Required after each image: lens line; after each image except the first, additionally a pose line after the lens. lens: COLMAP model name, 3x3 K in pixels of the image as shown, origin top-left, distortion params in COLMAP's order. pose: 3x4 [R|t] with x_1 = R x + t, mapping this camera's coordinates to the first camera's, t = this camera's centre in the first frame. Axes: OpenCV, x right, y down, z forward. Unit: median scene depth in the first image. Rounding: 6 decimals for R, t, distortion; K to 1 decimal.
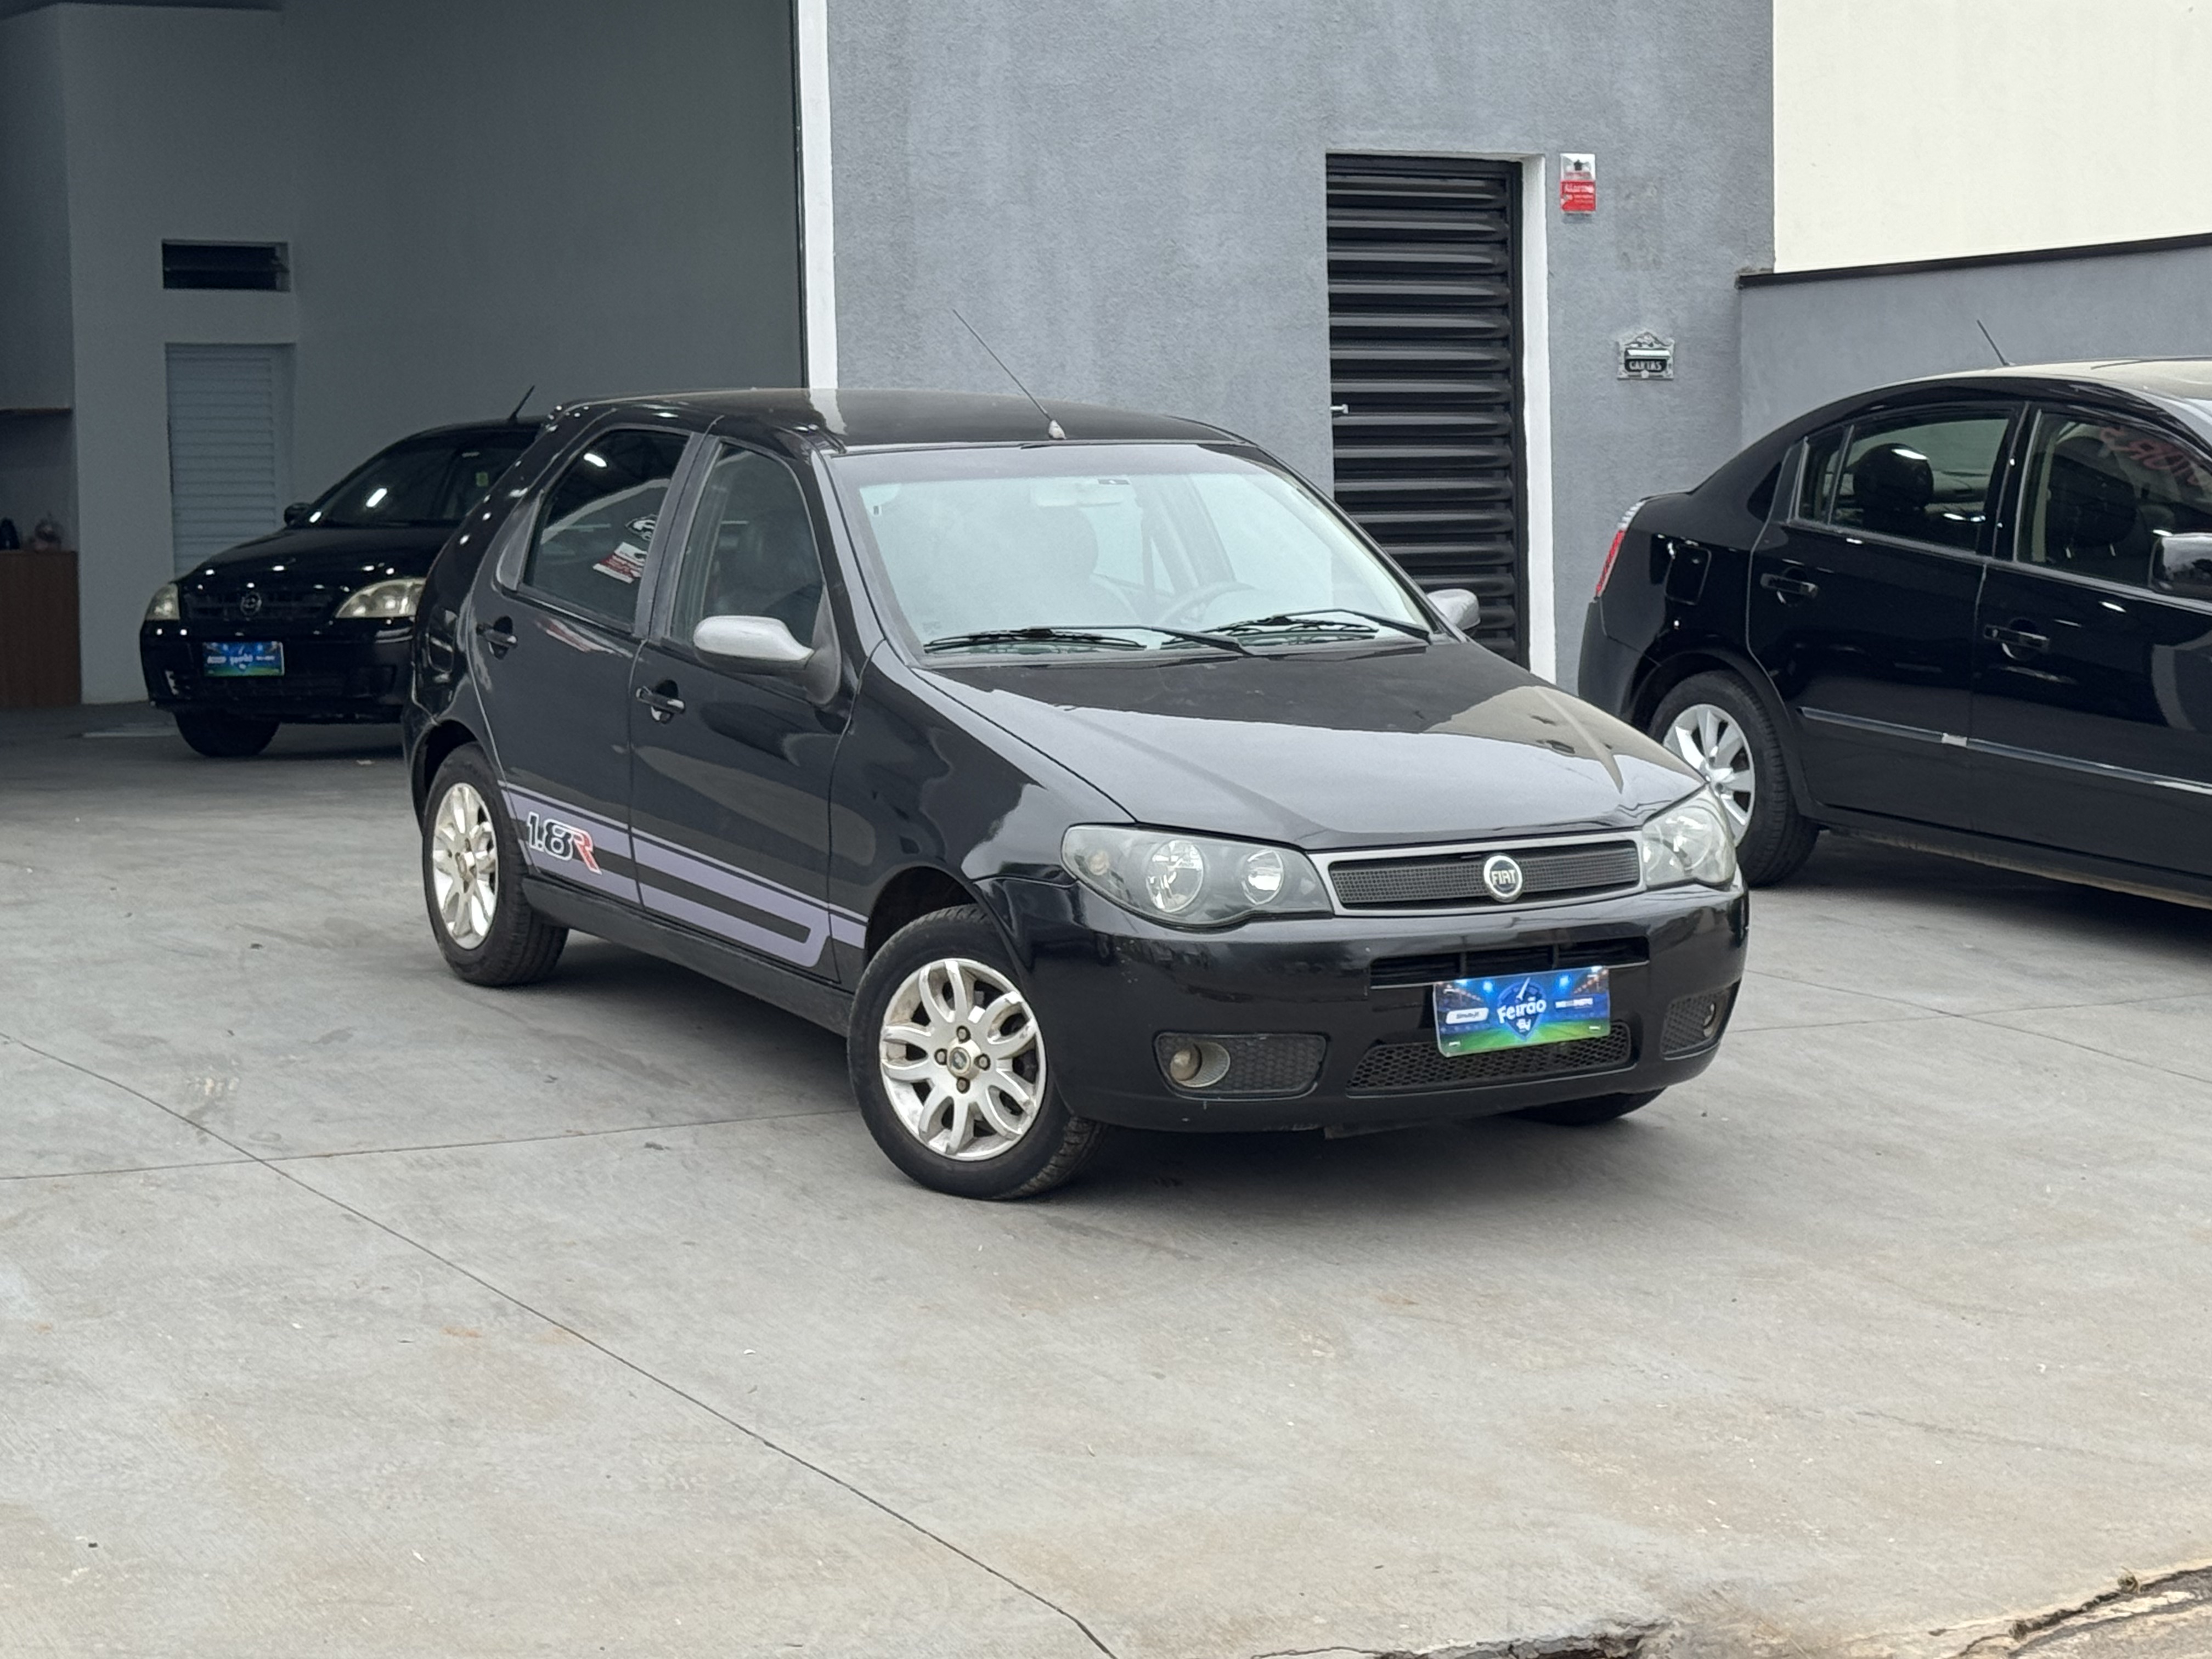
lens RADIAL K [[4714.5, 0, 1131.9], [0, 4714.5, 834.6], [0, 0, 1]] dist [0.111010, 0.302309]
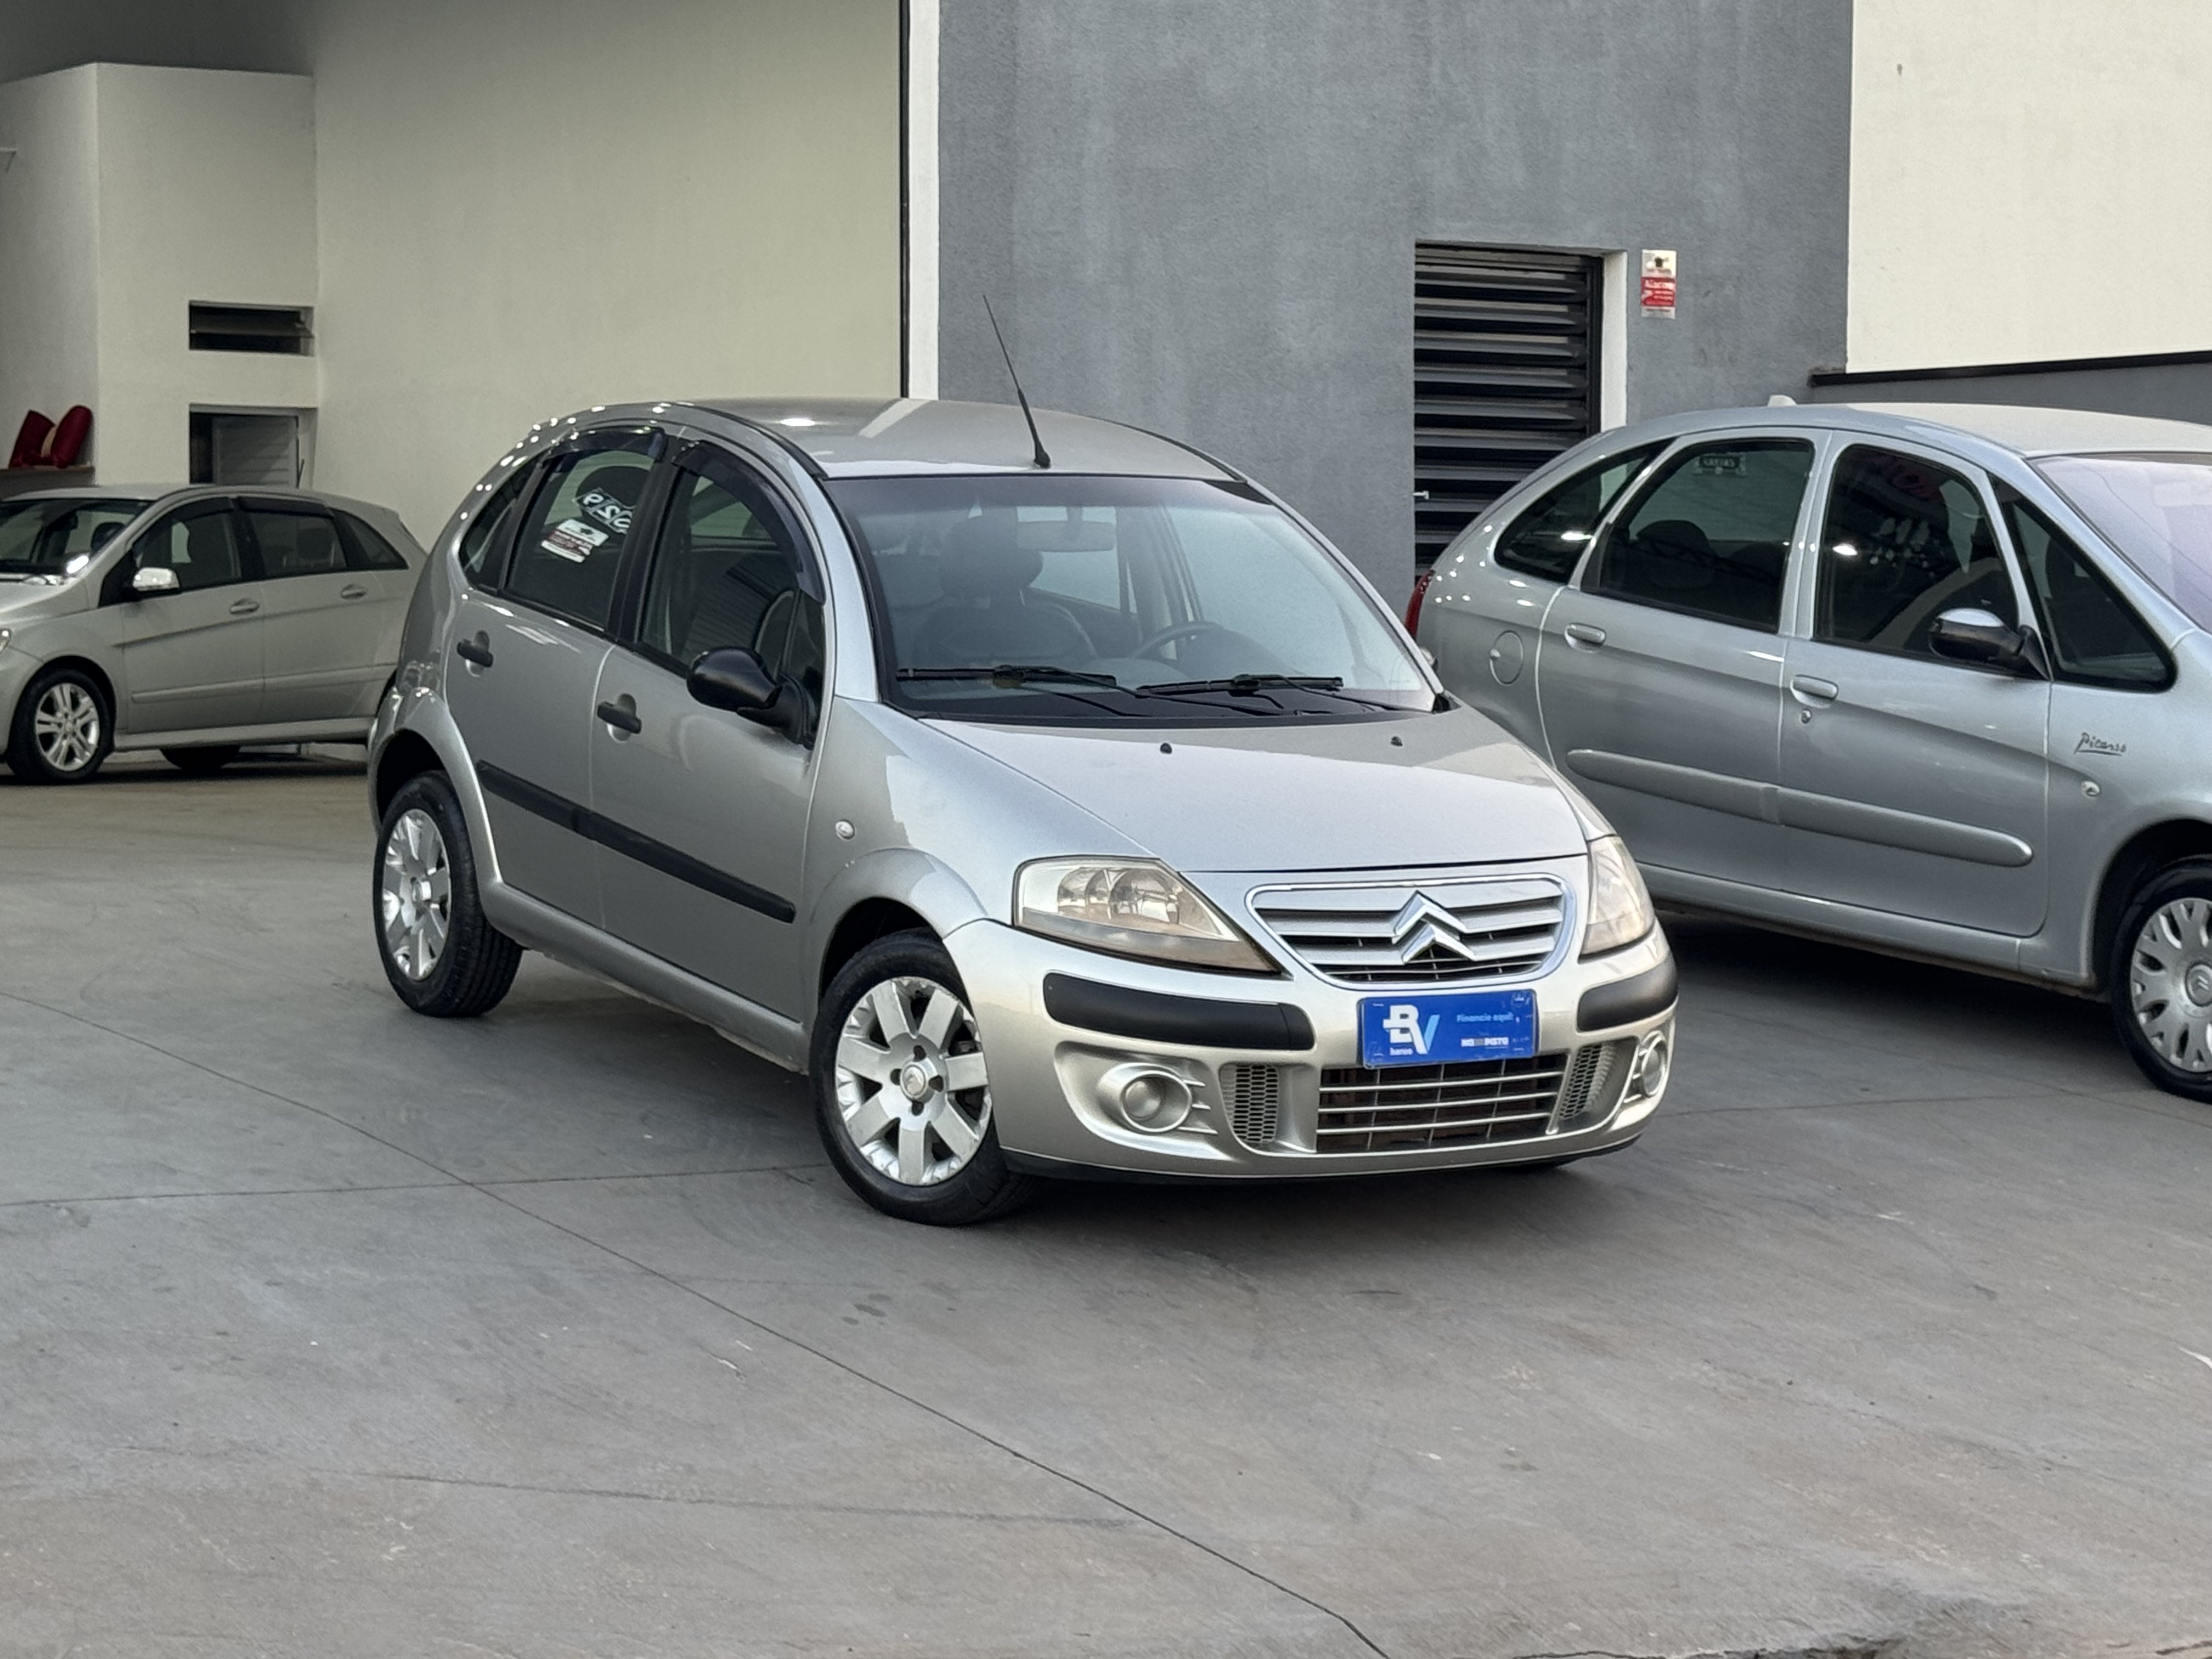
lens RADIAL K [[4809.0, 0, 1127.1], [0, 4809.0, 821.8], [0, 0, 1]] dist [0.127508, 0.037296]
pose [[0.999578, 0.025422, 0.014039, -0.032377], [-0.025080, 0.999398, -0.023990, 0.006453], [-0.014641, 0.023627, 0.999614, -0.030636]]
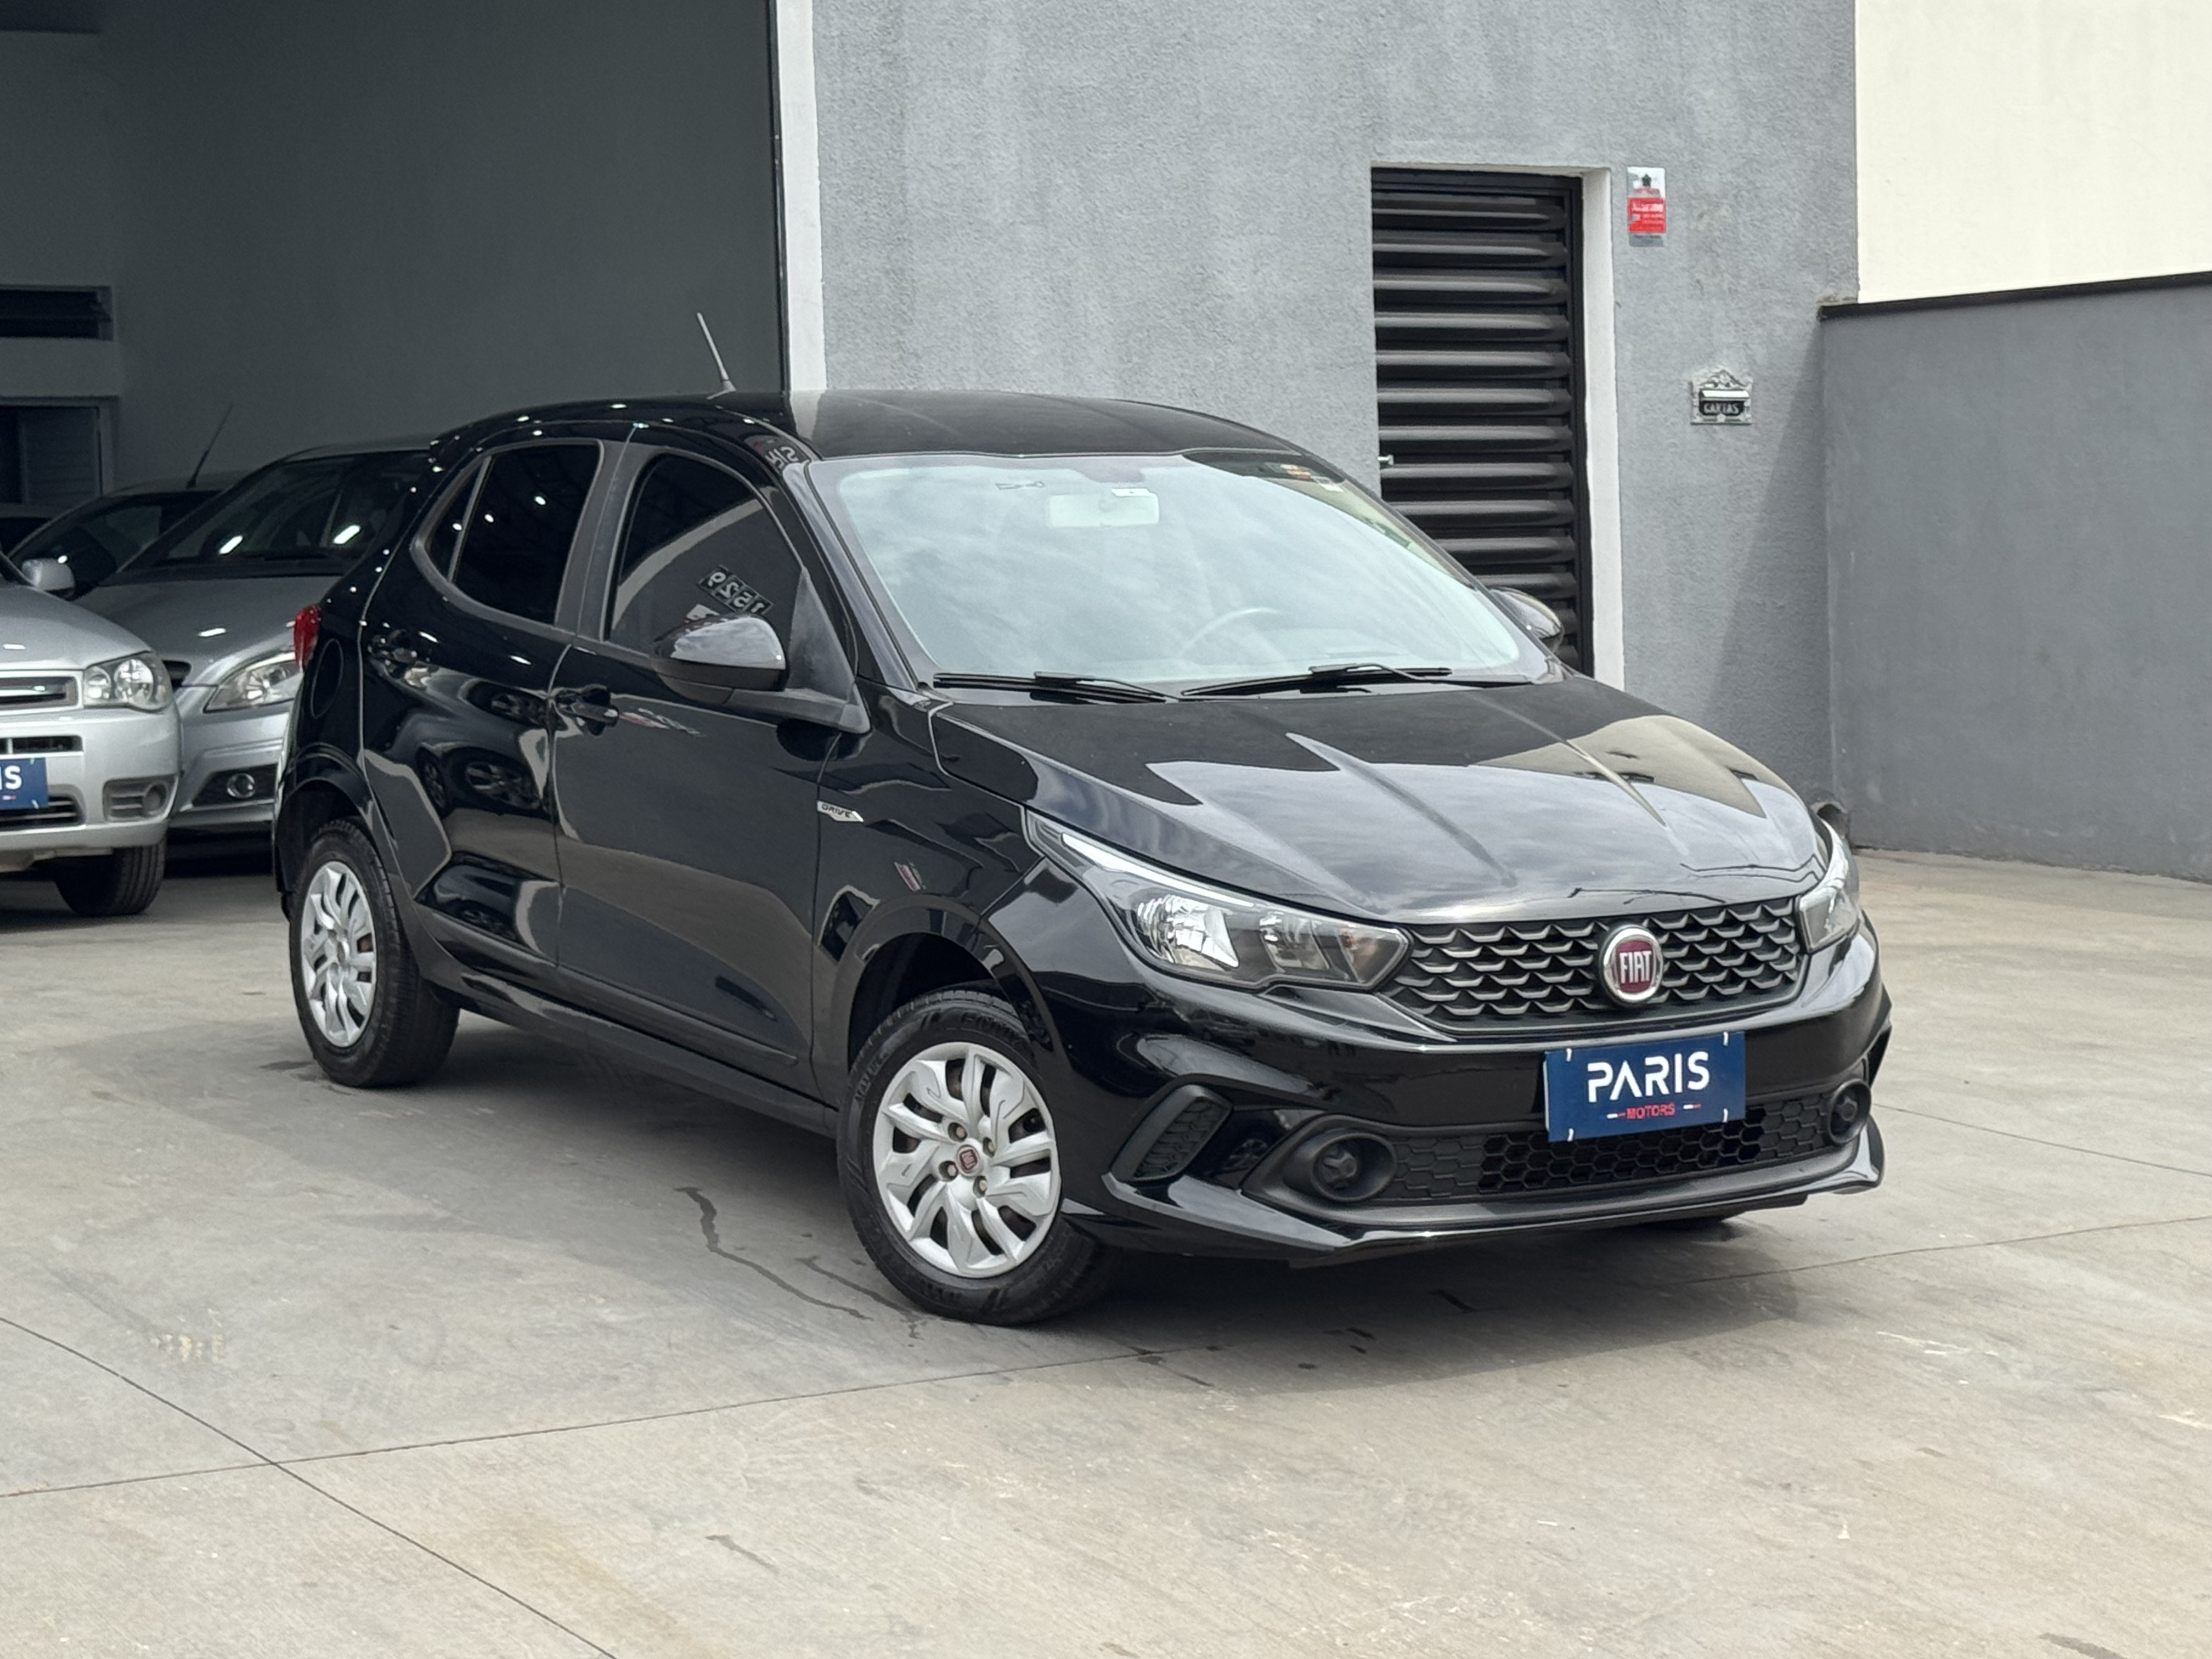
lens RADIAL K [[4708.3, 0, 1094.4], [0, 4708.3, 836.2], [0, 0, 1]] dist [0.111880, 0.266083]
pose [[0.999104, -0.009722, 0.041187, -0.046991], [0.010167, 0.999892, -0.010592, -0.012165], [-0.041080, 0.011001, 0.999095, 0.135516]]
